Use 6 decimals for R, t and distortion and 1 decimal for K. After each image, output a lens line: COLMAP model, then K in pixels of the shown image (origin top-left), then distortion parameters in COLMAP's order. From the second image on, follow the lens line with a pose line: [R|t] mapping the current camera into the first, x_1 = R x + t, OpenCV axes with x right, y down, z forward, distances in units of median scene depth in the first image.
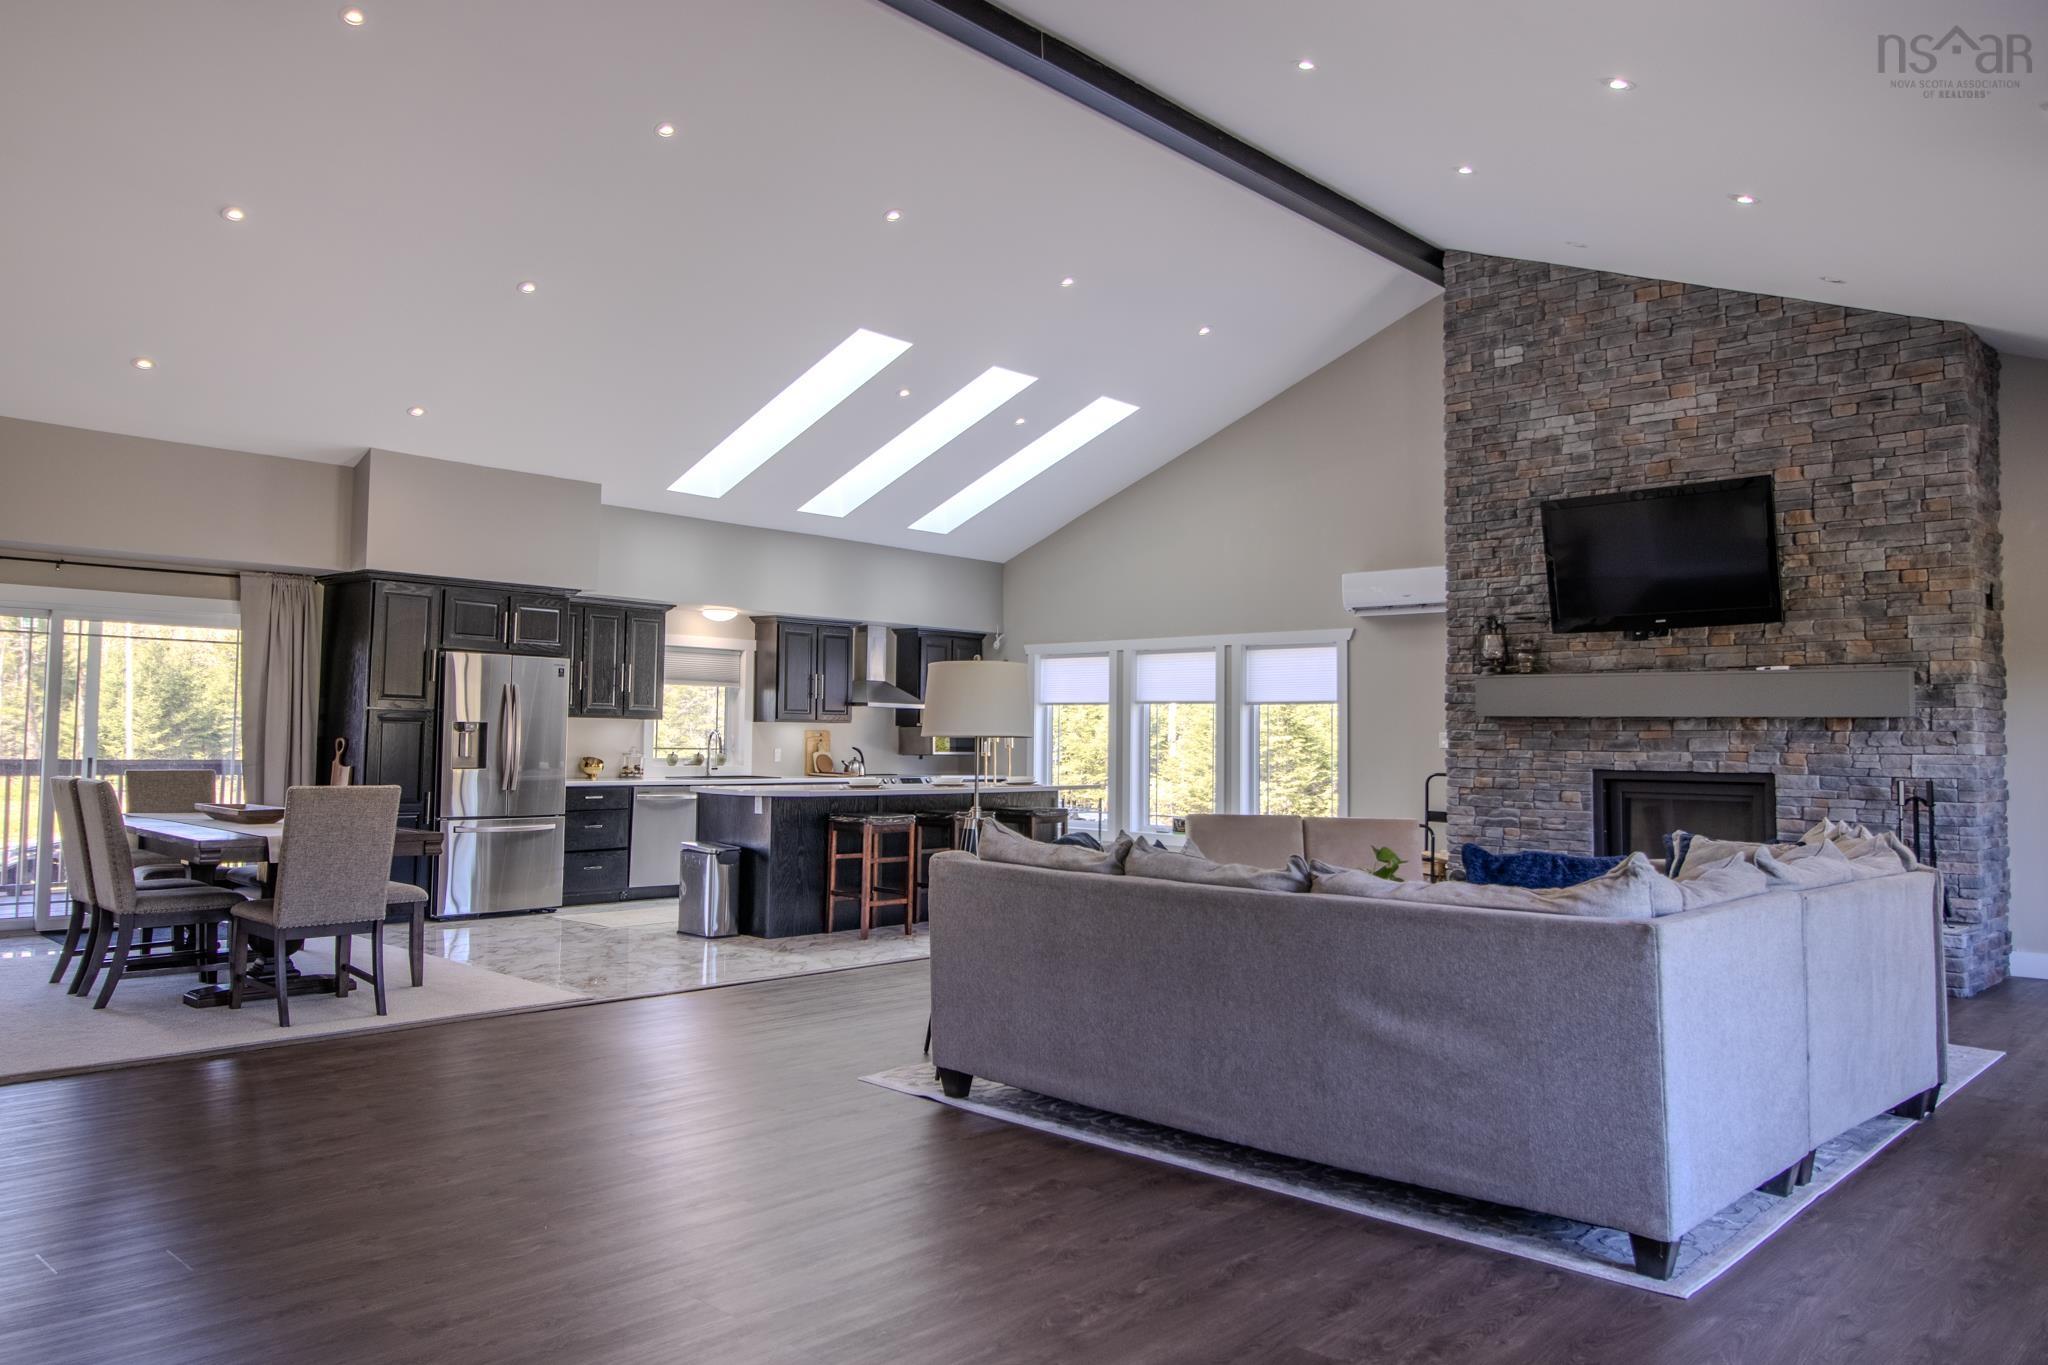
lens RADIAL K [[1458.9, 0, 978.9], [0, 1458.9, 662.2], [0, 0, 1]] dist [0.015025, 0.000753]
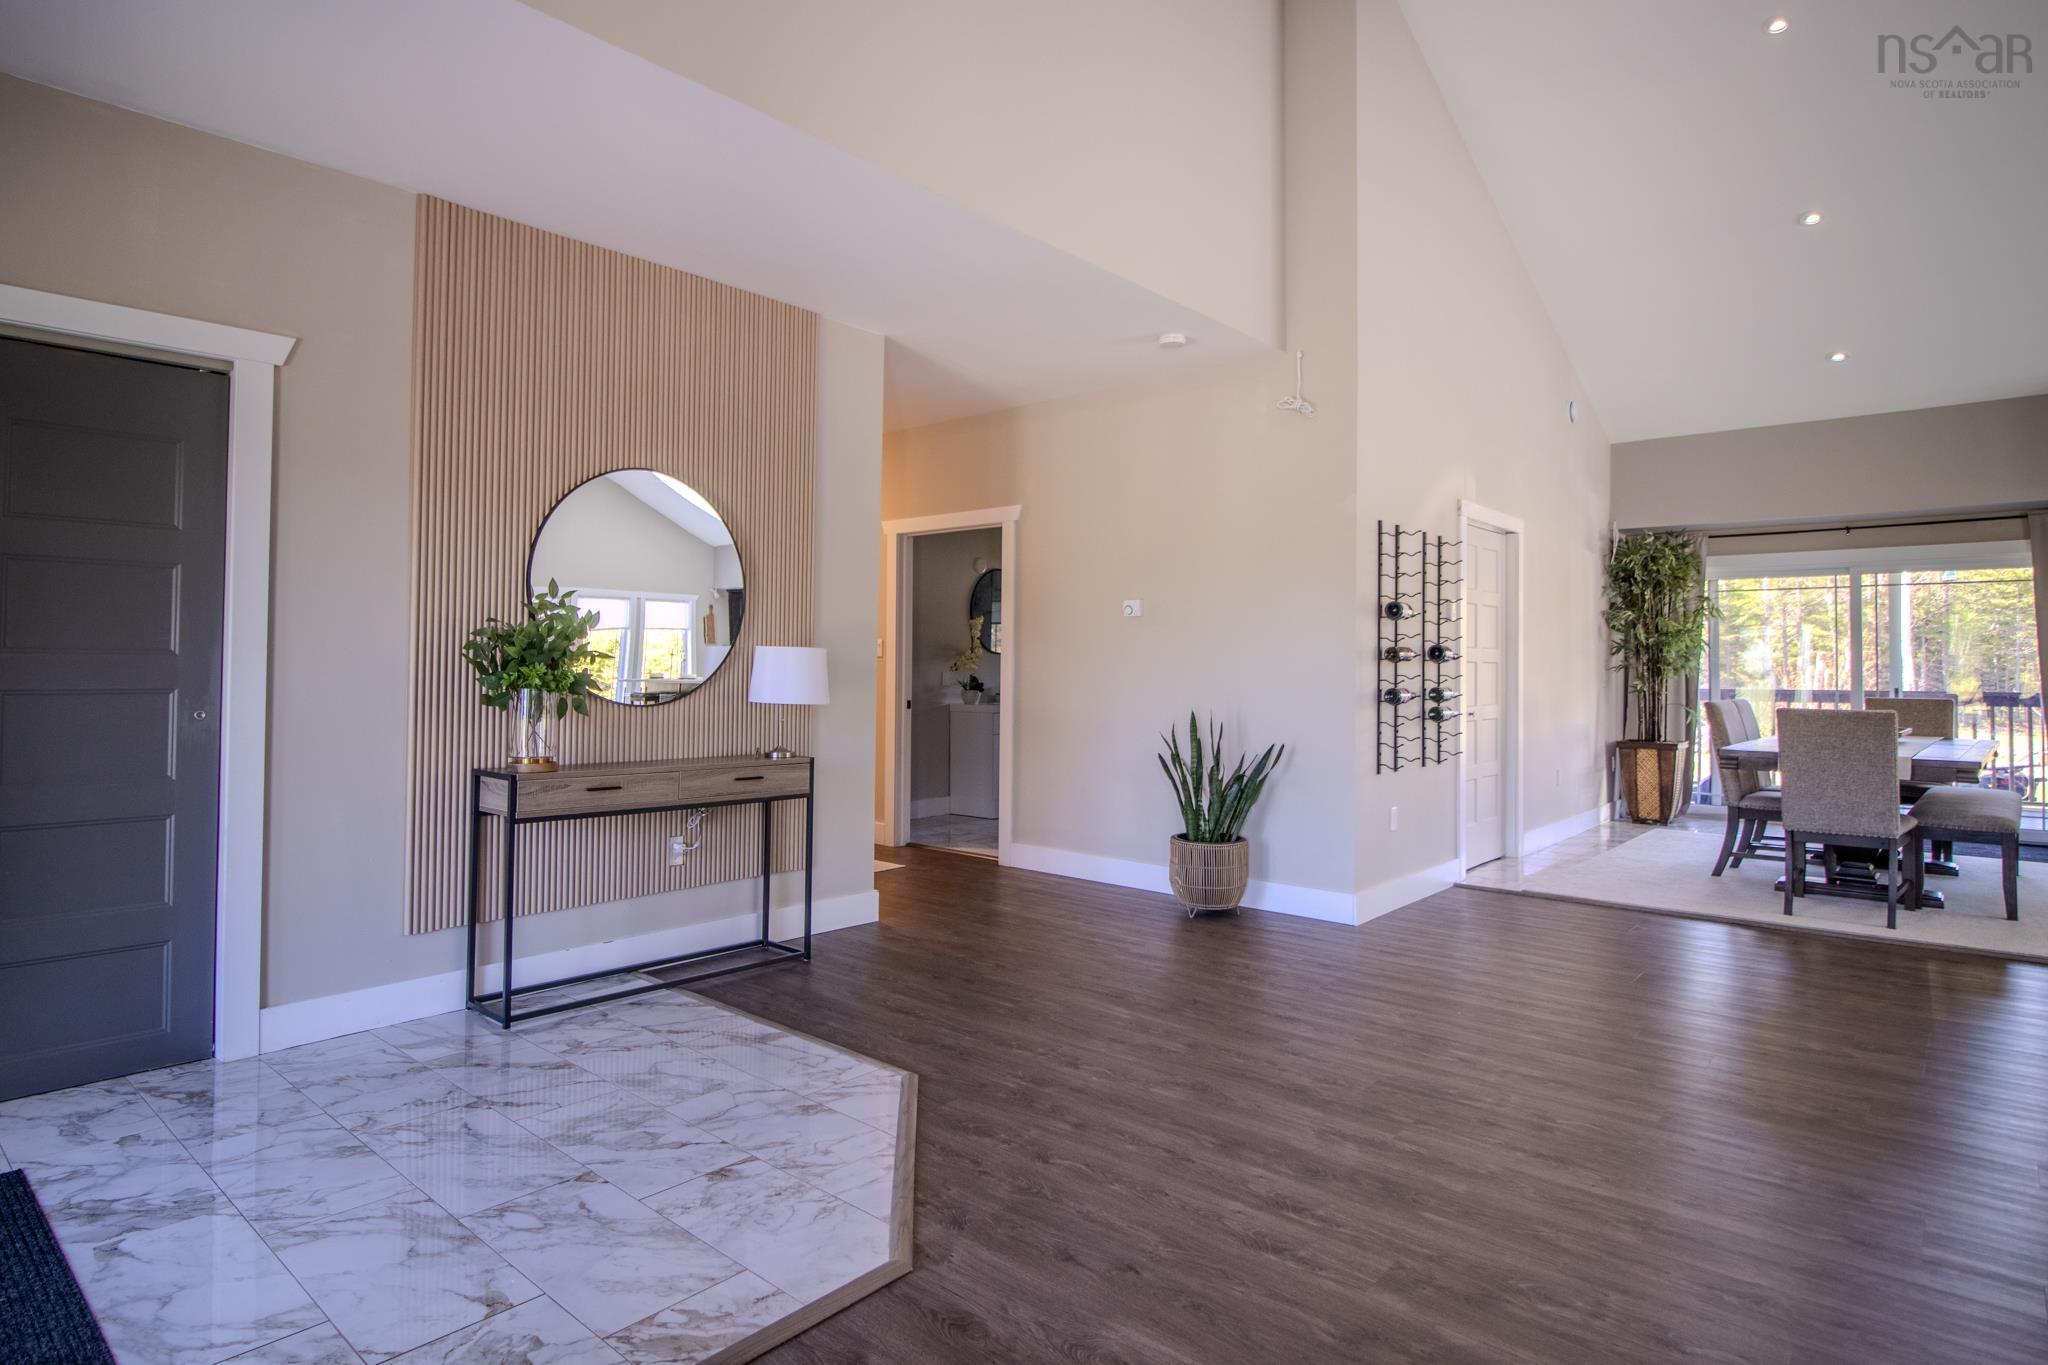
lens RADIAL K [[1113.2, 0, 996.8], [0, 1113.2, 629.0], [0, 0, 1]] dist [0.000019, -0.001756]
pose [[0.044242, -0.048506, -0.997843, 0.243352], [0.052236, 0.997567, -0.046176, 0.019608], [0.997654, -0.050081, 0.046668, 0.216804]]
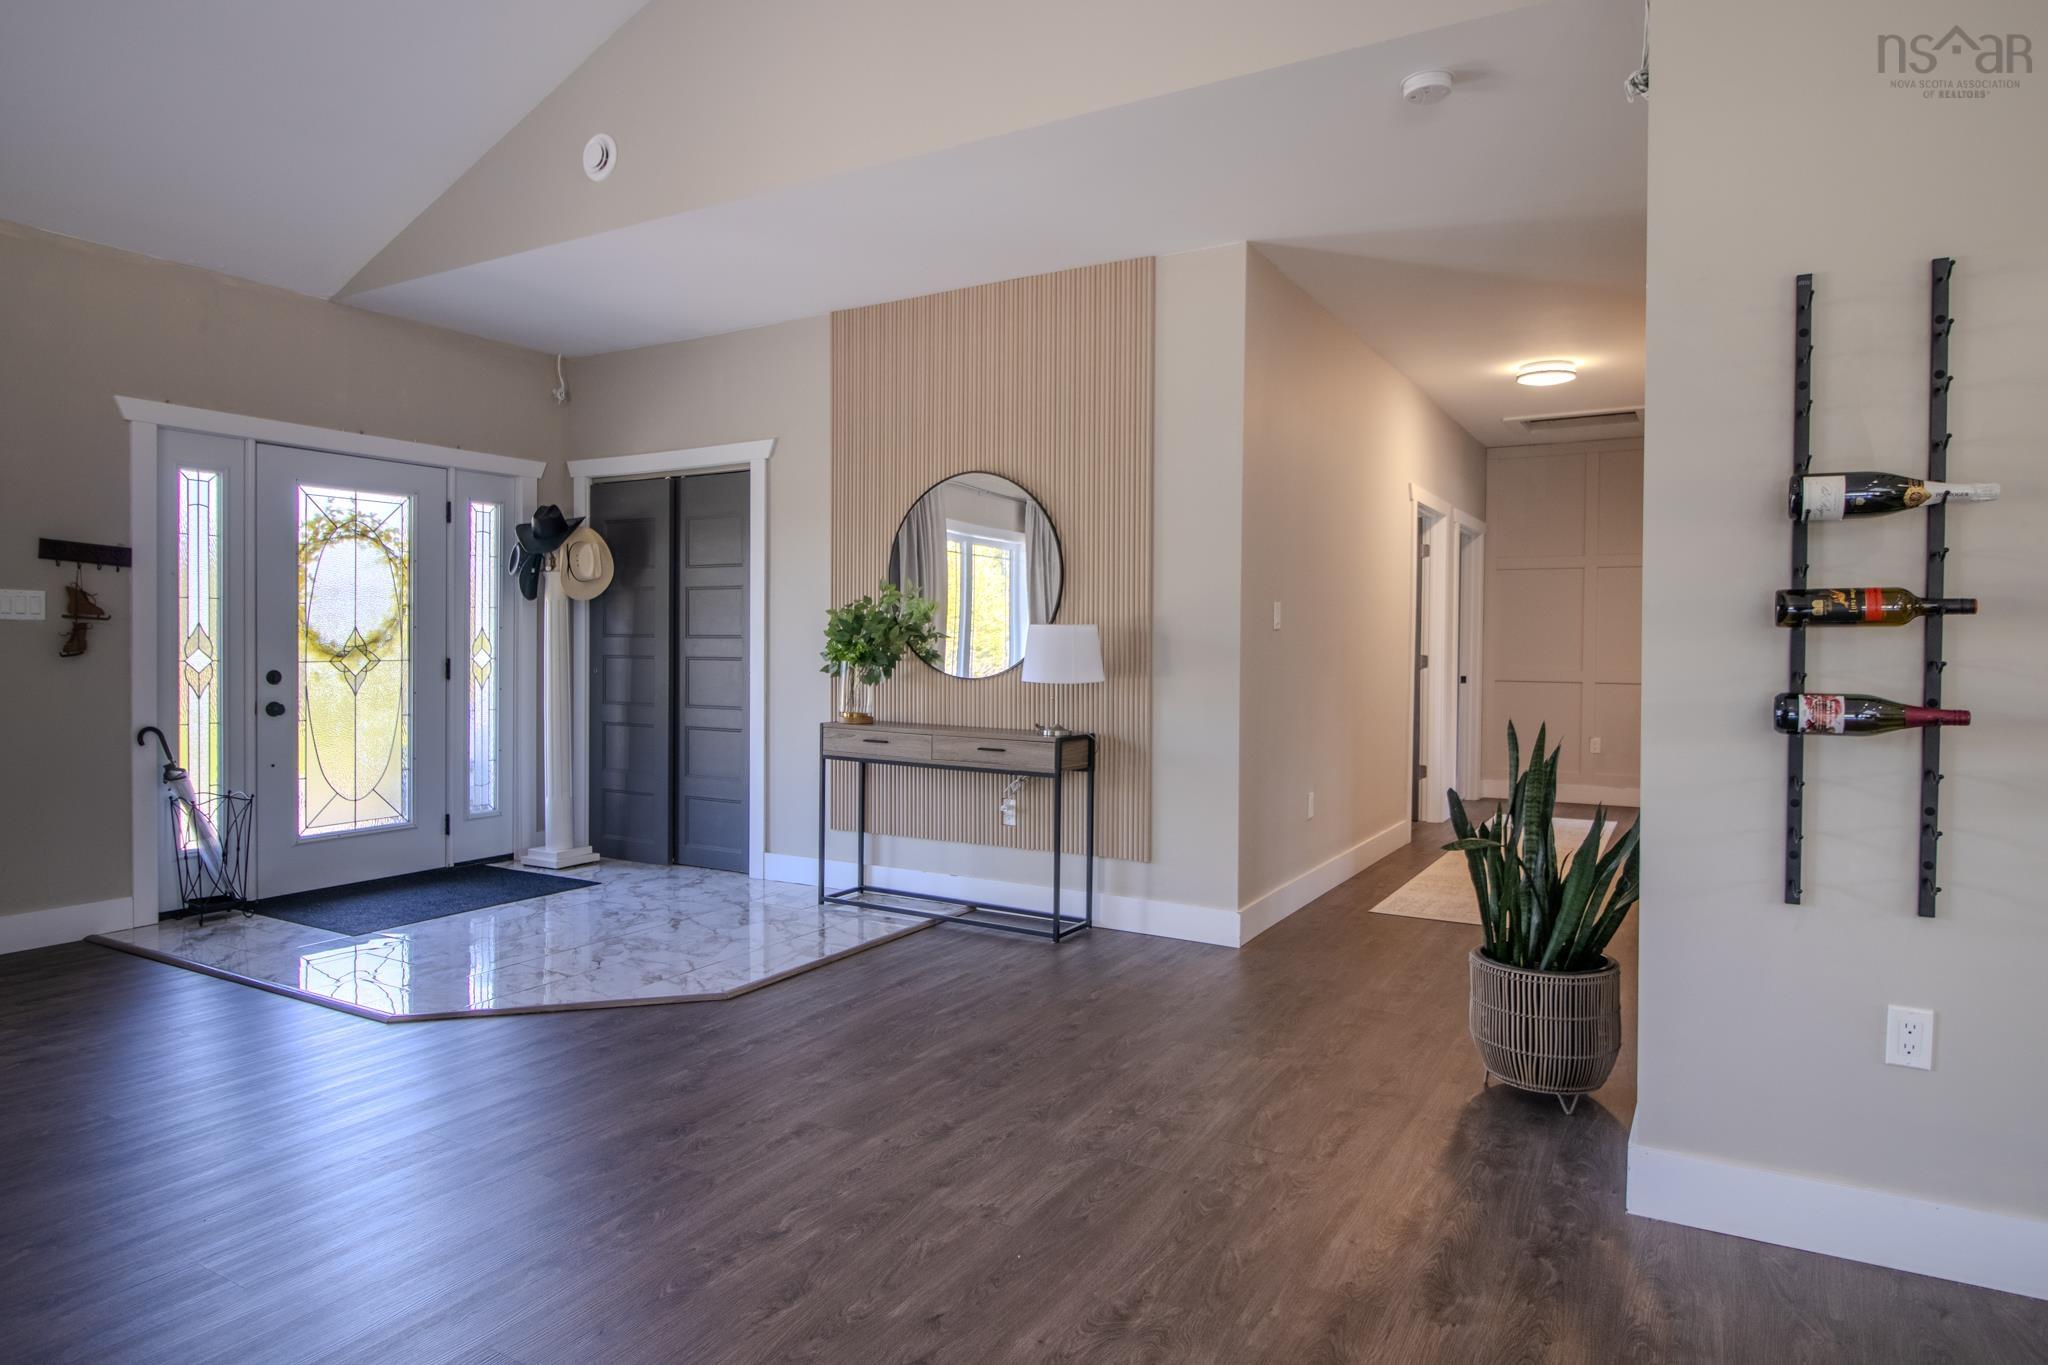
lens RADIAL K [[1215.7, 0, 1029.3], [0, 1215.7, 666.3], [0, 0, 1]] dist [0.008117, -0.006812]
pose [[-0.971733, -0.014438, -0.235642, -0.098153], [-0.004906, 0.999148, -0.040984, 0.038977], [0.236033, -0.038669, -0.970975, 0.638534]]
